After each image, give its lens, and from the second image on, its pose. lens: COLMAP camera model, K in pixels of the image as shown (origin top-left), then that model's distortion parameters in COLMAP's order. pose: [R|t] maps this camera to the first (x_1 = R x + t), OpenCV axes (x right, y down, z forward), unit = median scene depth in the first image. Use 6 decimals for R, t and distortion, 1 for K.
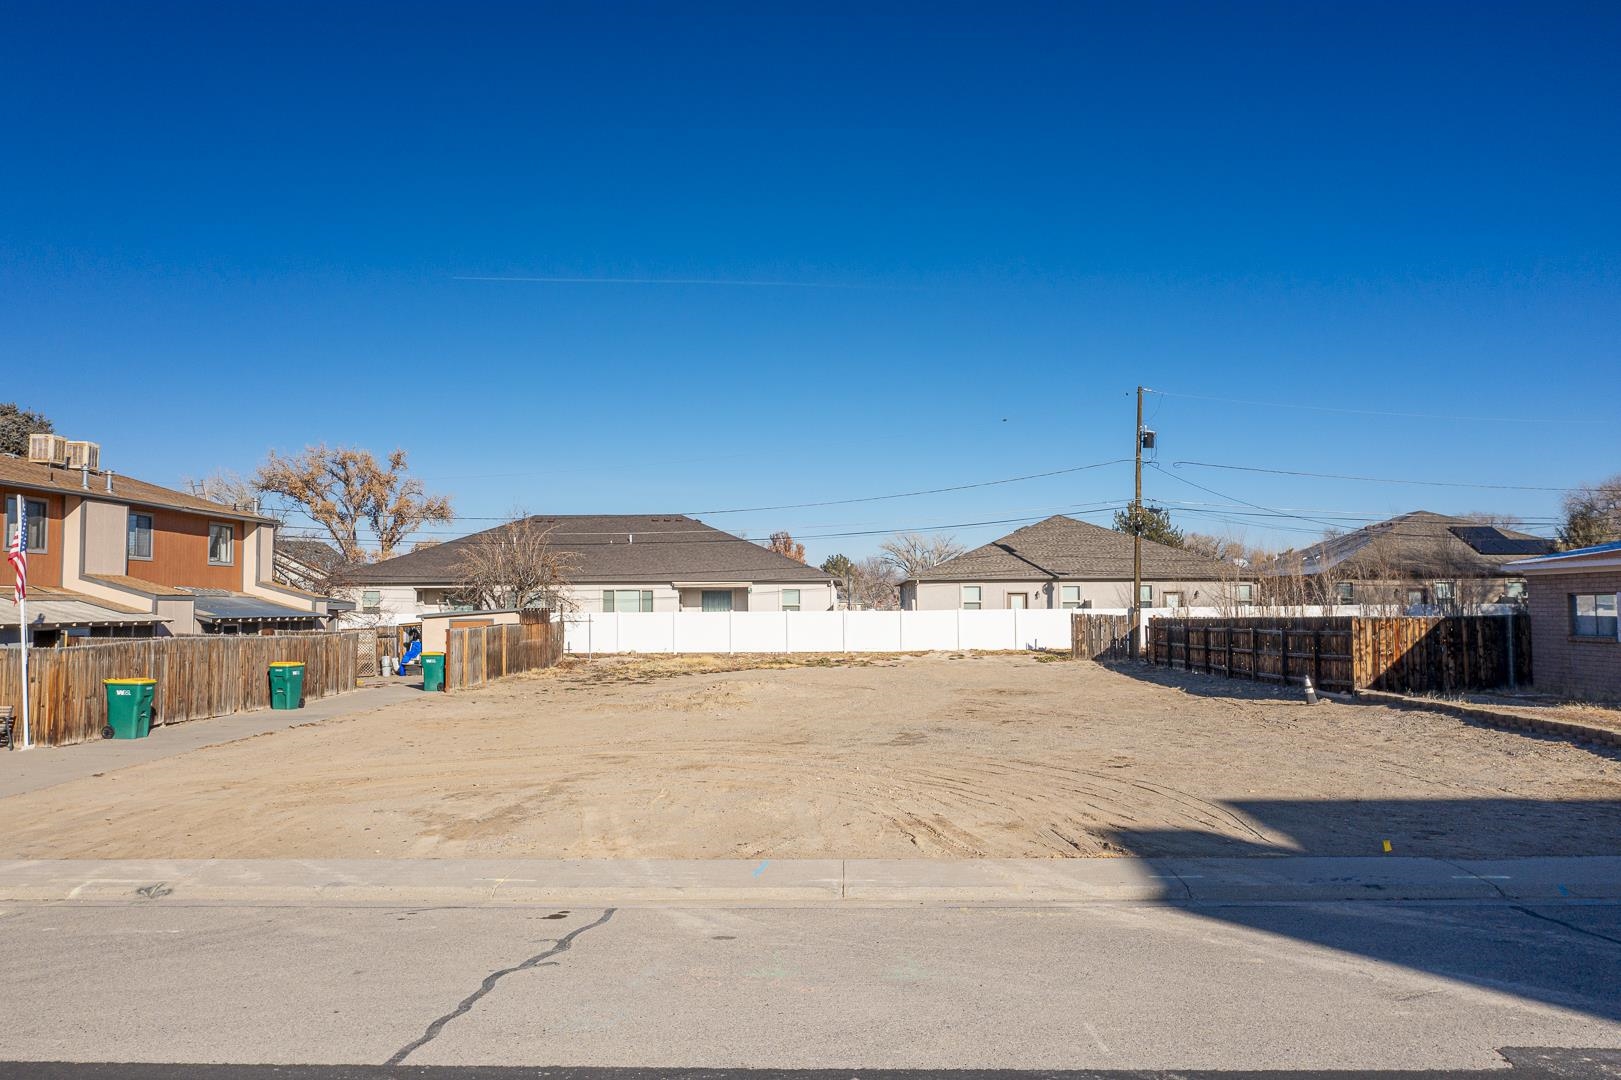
lens RADIAL K [[1283.7, 0, 806.8], [0, 1283.7, 534.3], [0, 0, 1]] dist [-0.015669, 0.009749]
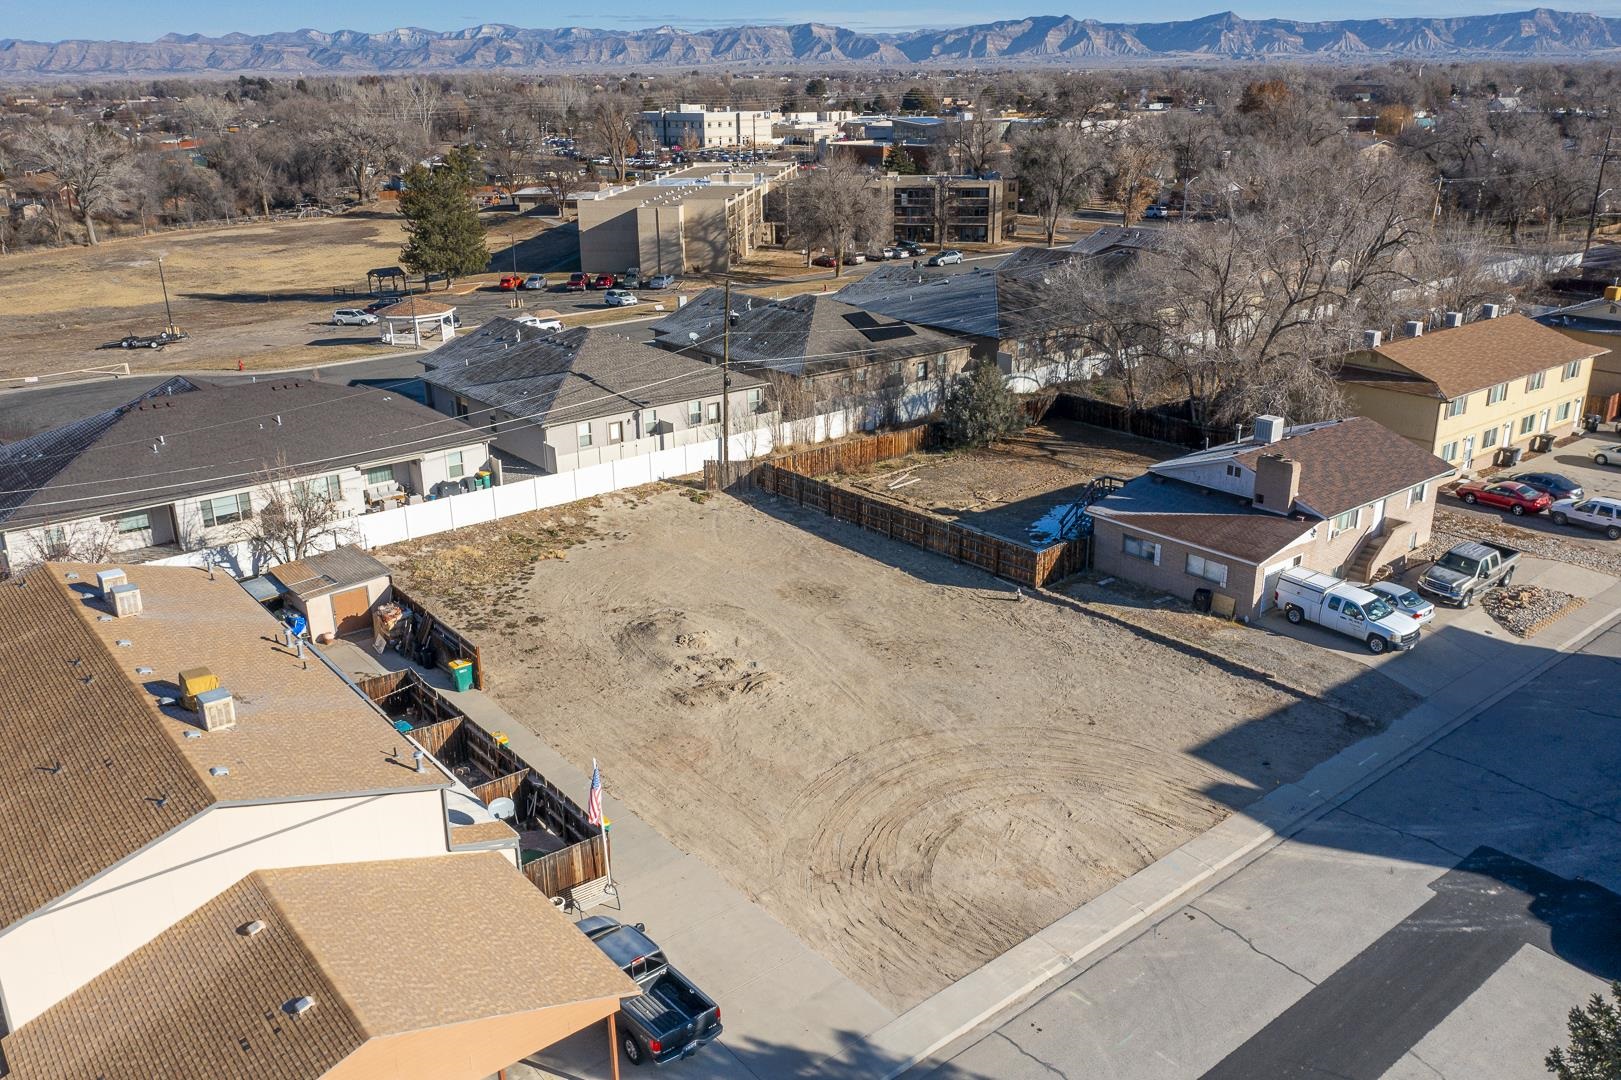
lens RADIAL K [[1280.1, 0, 807.6], [0, 1280.1, 540.7], [0, 0, 1]] dist [-0.014262, 0.014173]
pose [[0.757431, -0.224879, 0.612966, -0.585197], [-0.028053, 0.926739, 0.374658, -0.383565], [-0.652312, -0.300973, 0.695632, -0.070634]]
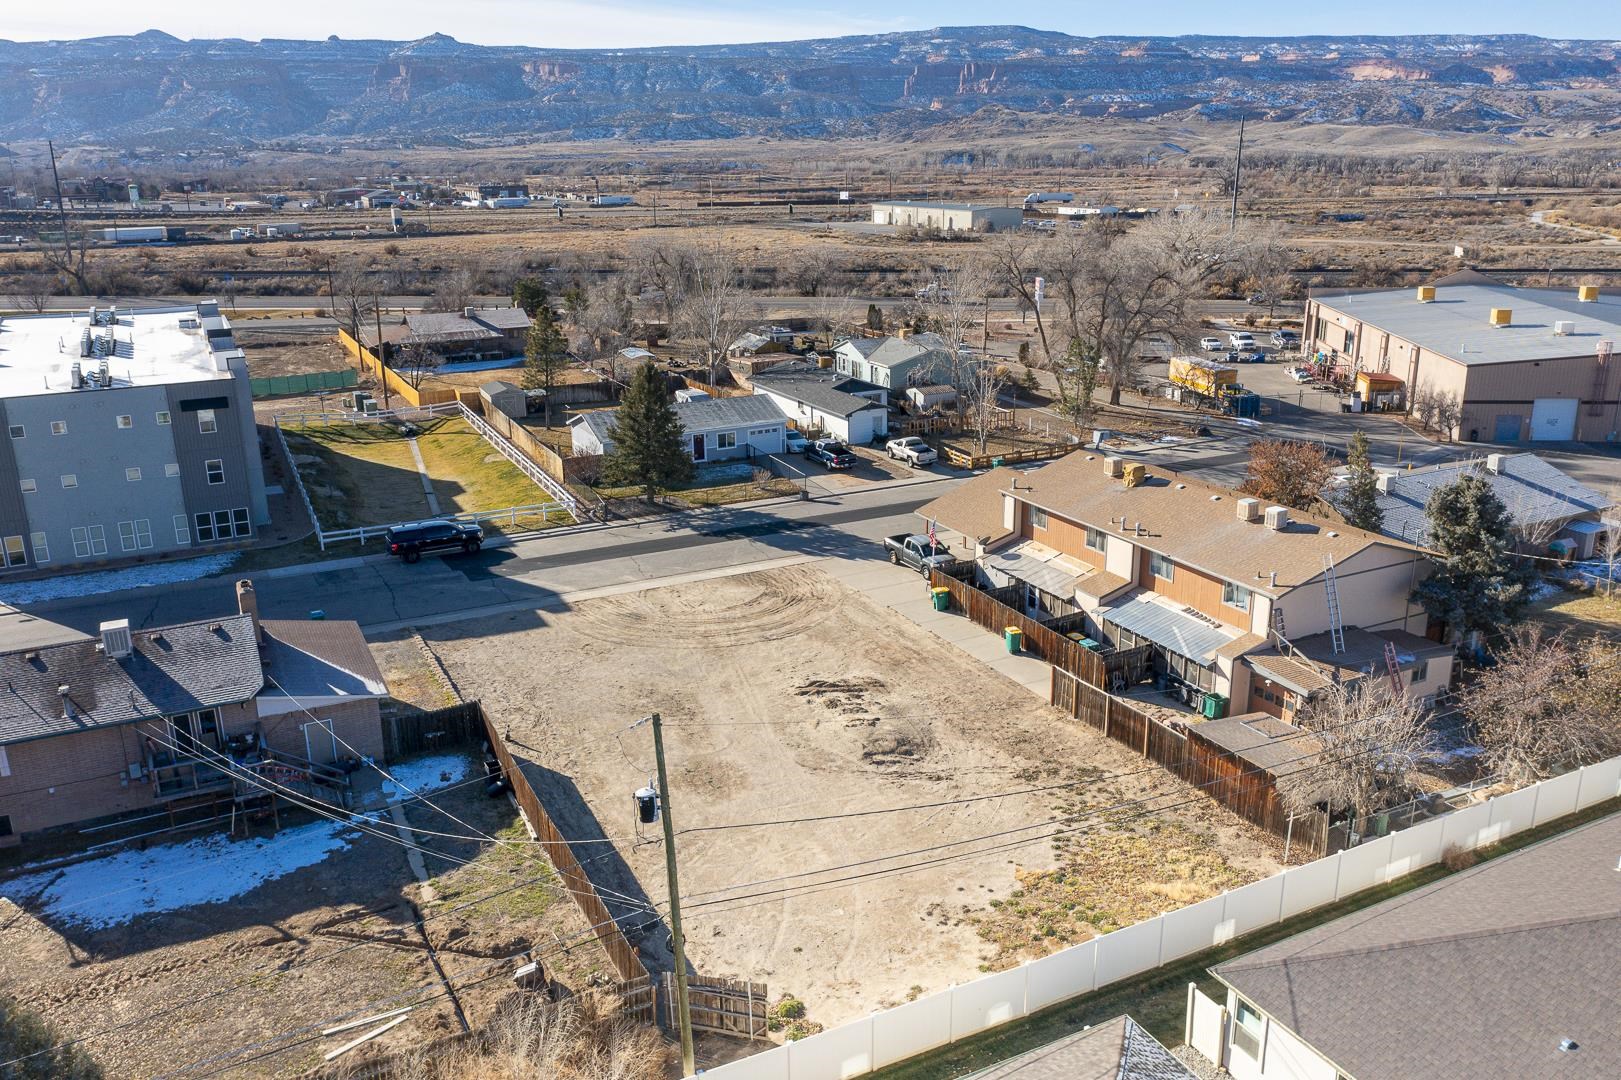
lens RADIAL K [[1283.7, 0, 806.8], [0, 1283.7, 534.3], [0, 0, 1]] dist [-0.015669, 0.009749]
pose [[-0.877453, 0.155804, -0.453654, 0.456283], [0.045418, 0.968514, 0.244782, -0.329905], [0.477508, 0.194181, -0.856901, 1.543897]]
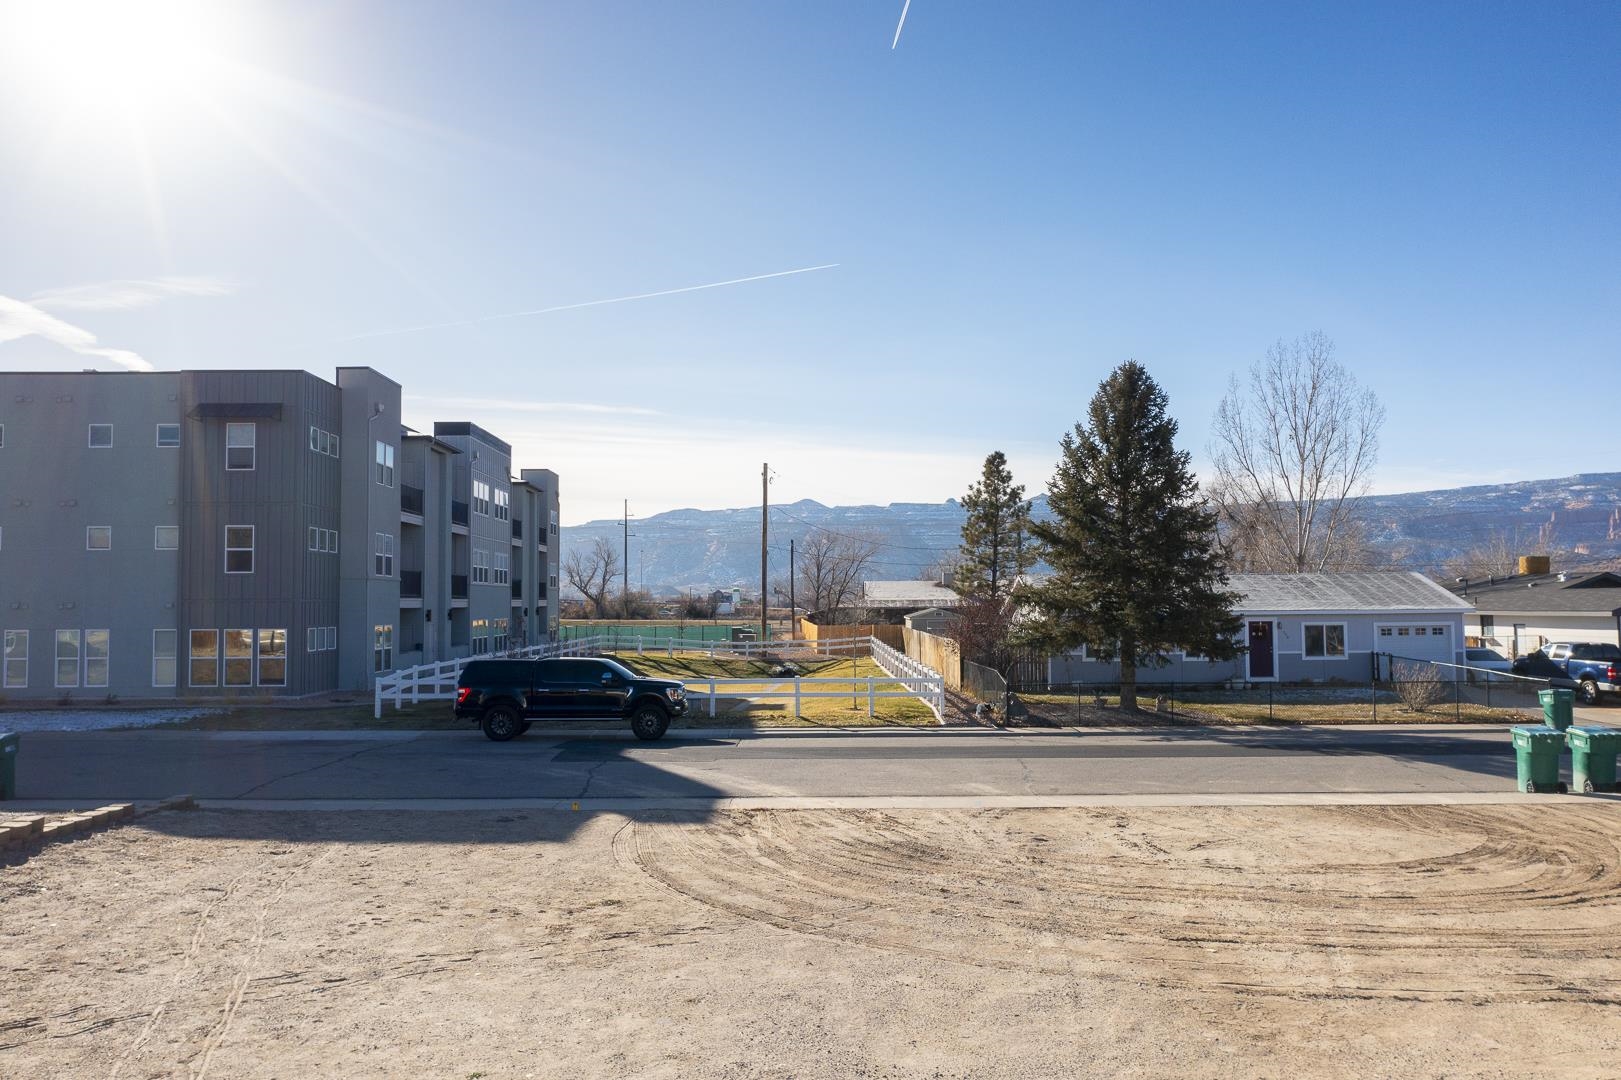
lens RADIAL K [[1283.7, 0, 806.8], [0, 1283.7, 534.3], [0, 0, 1]] dist [-0.015669, 0.009749]
pose [[-0.998542, 0.008128, -0.053368, 0.065756], [0.014052, 0.993656, -0.111580, 0.025521], [0.052122, -0.112167, -0.992321, 0.666250]]
